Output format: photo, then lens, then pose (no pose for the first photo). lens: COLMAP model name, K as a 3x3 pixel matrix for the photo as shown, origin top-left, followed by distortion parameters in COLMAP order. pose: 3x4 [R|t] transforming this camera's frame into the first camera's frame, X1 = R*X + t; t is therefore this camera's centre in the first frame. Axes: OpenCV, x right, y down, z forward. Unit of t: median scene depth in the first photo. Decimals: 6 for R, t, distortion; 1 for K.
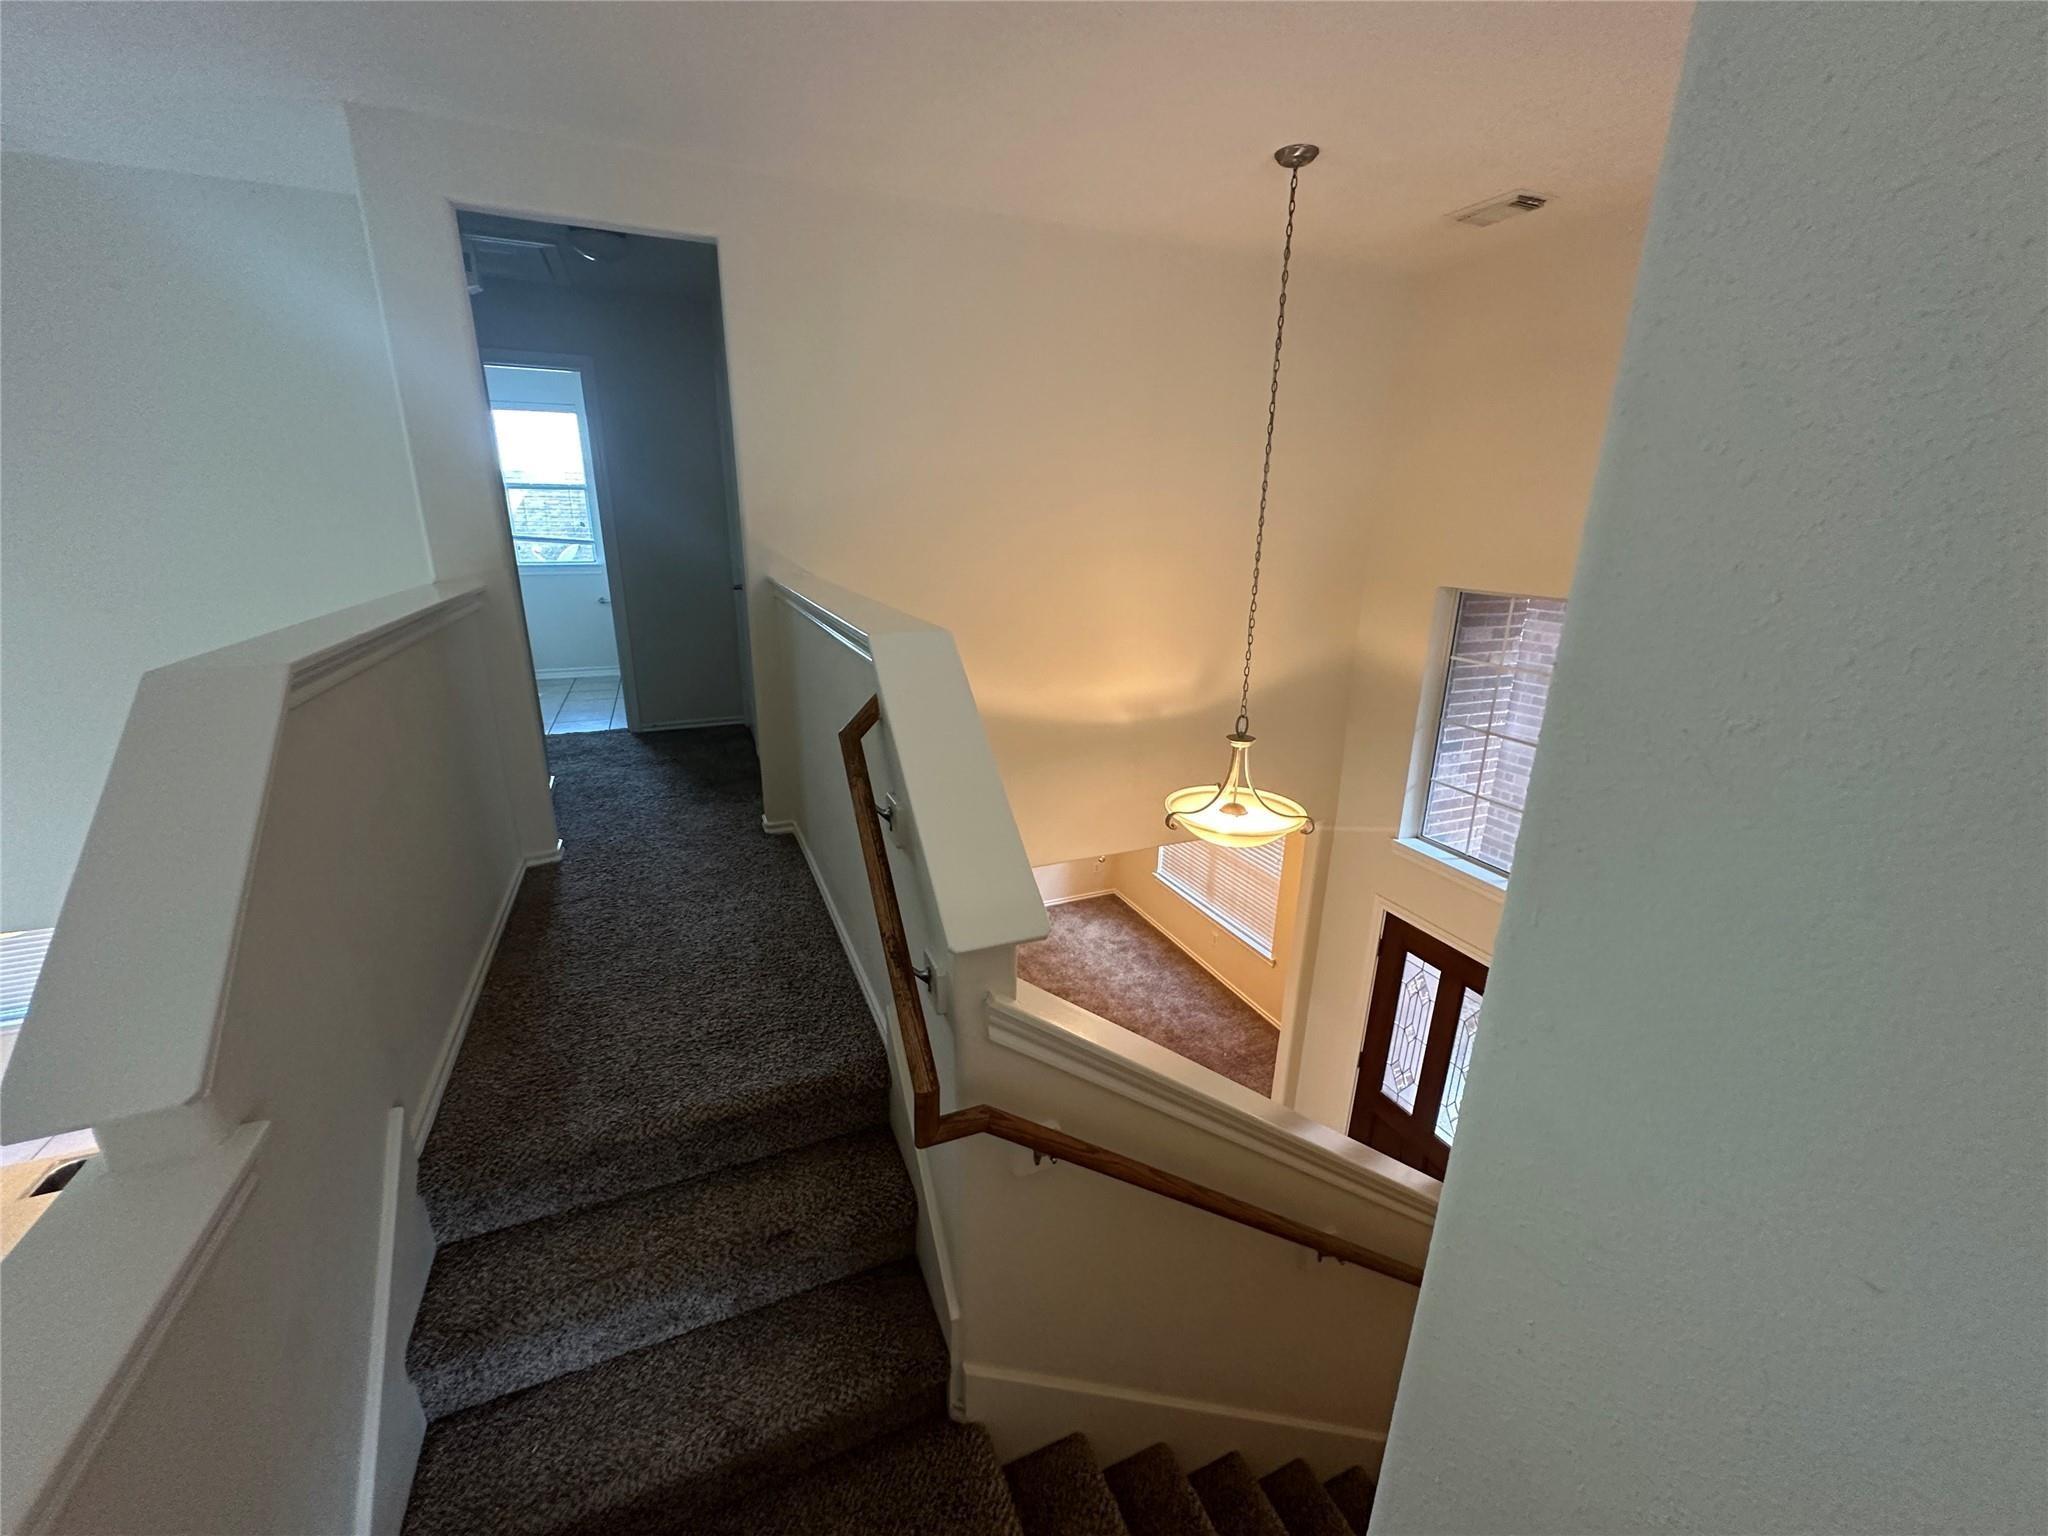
lens RADIAL K [[824.0, 0, 1015.5], [0, 824.0, 752.8], [0, 0, 1]] dist [-0.000126, 0.000188]
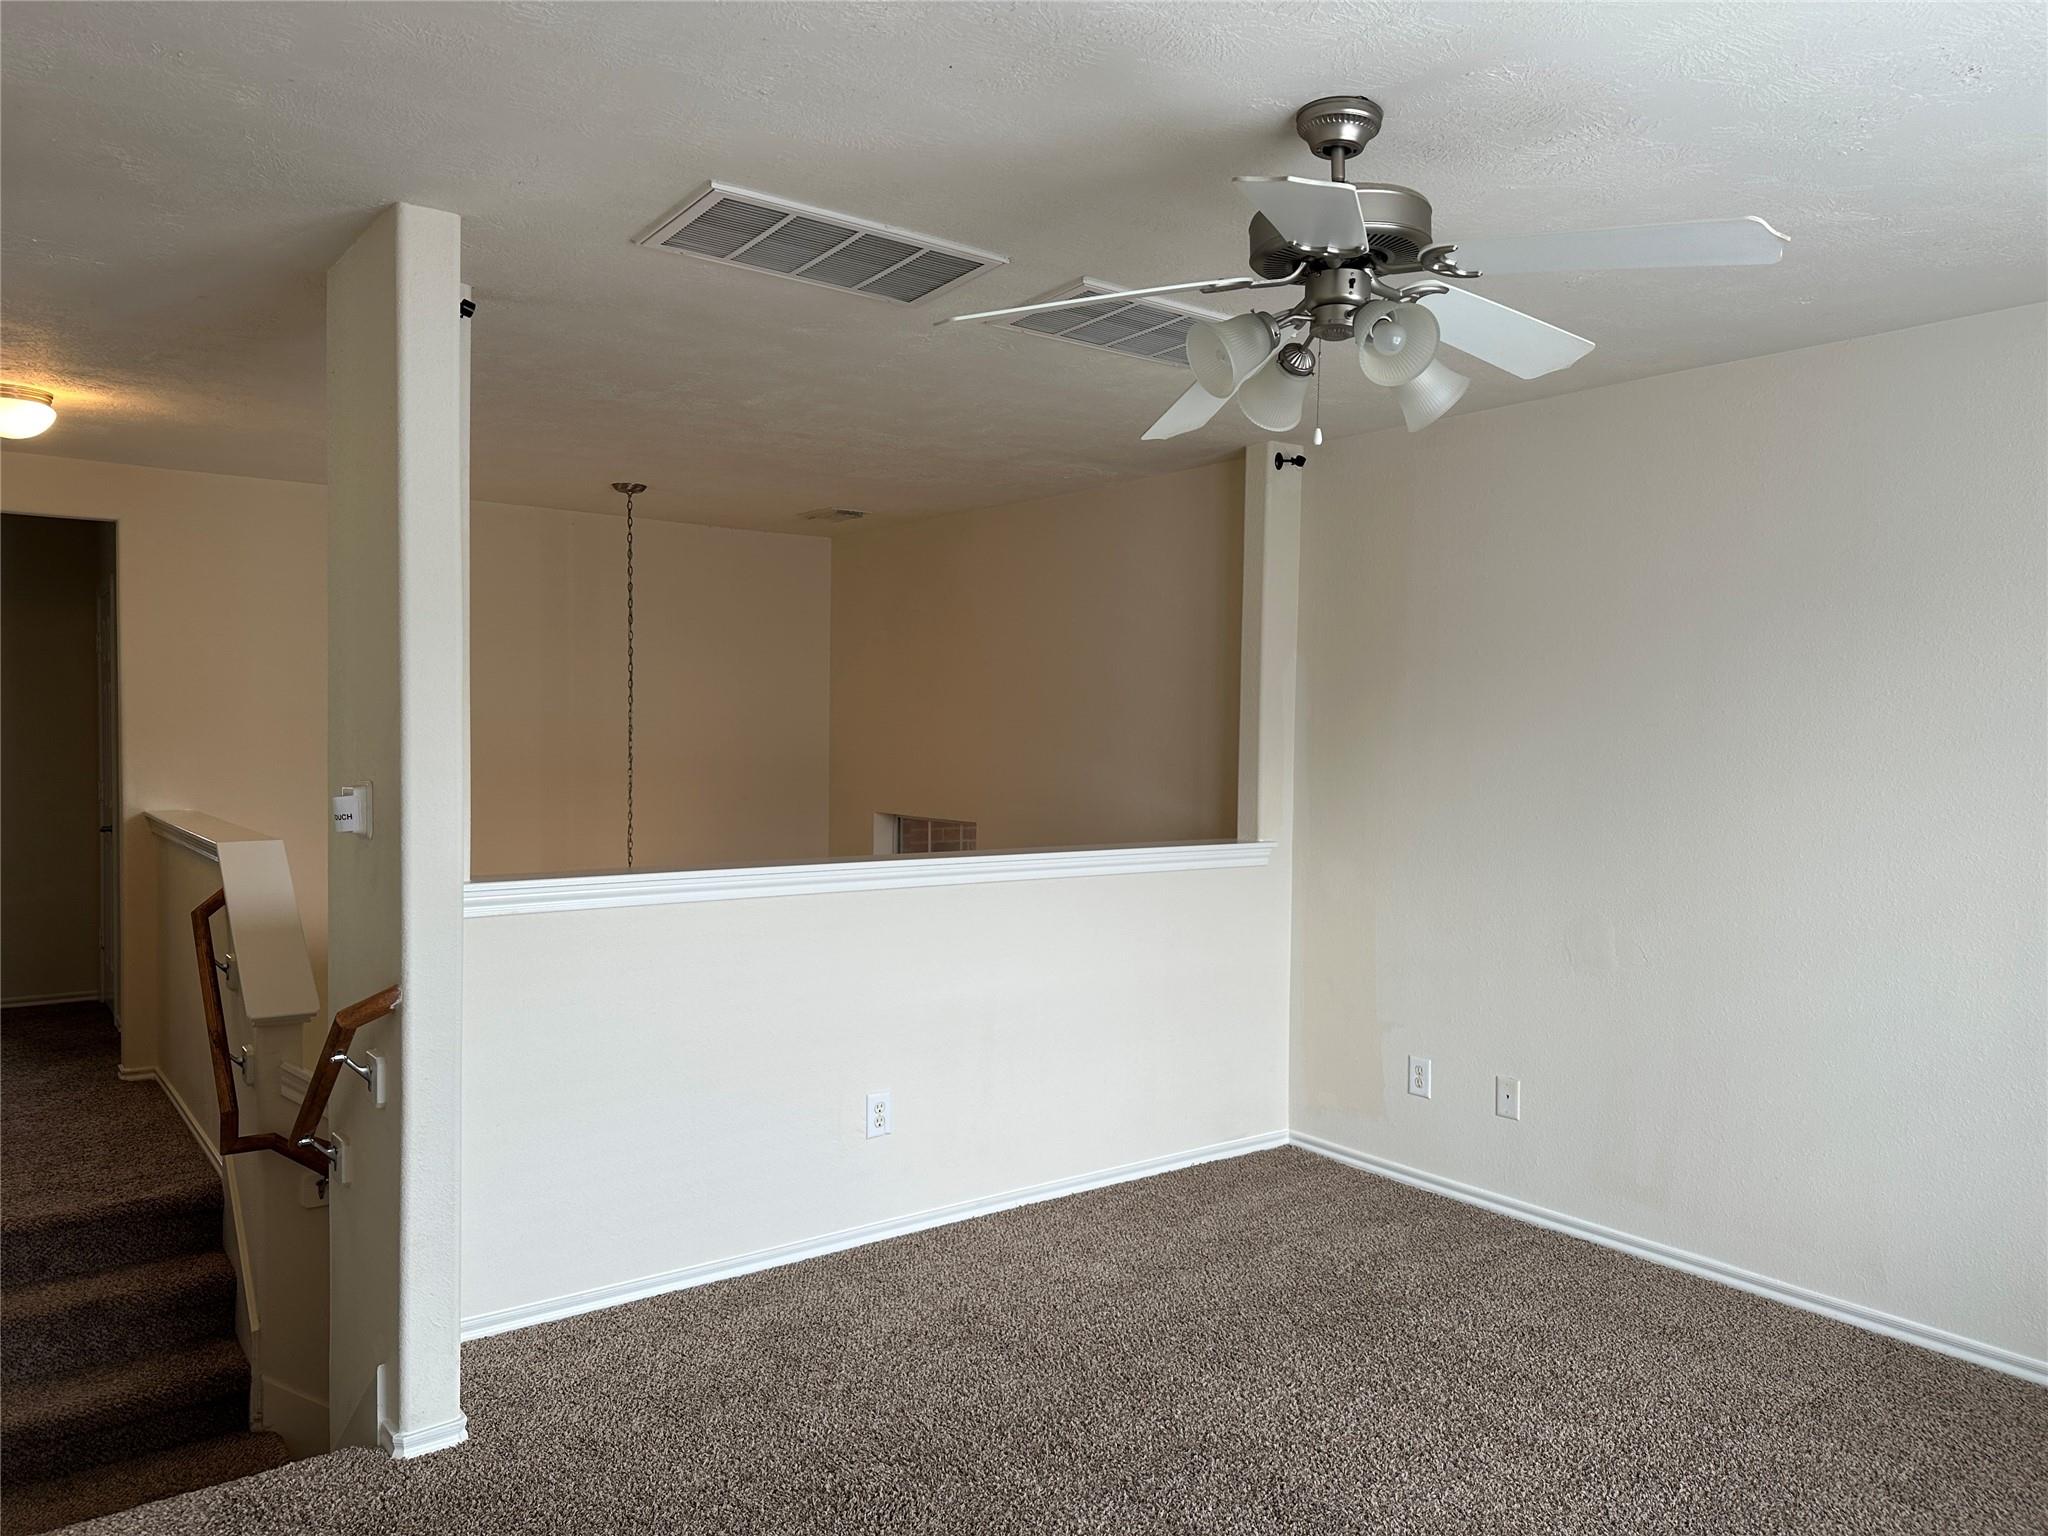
lens RADIAL K [[1414.6, 0, 1027.3], [0, 1414.6, 762.5], [0, 0, 1]] dist [0.031994, -0.044089]
pose [[0.965005, -0.005832, 0.262167, 0.525633], [0.071502, 0.967722, -0.241663, 0.416034], [-0.252295, 0.251952, 0.934274, -1.687409]]
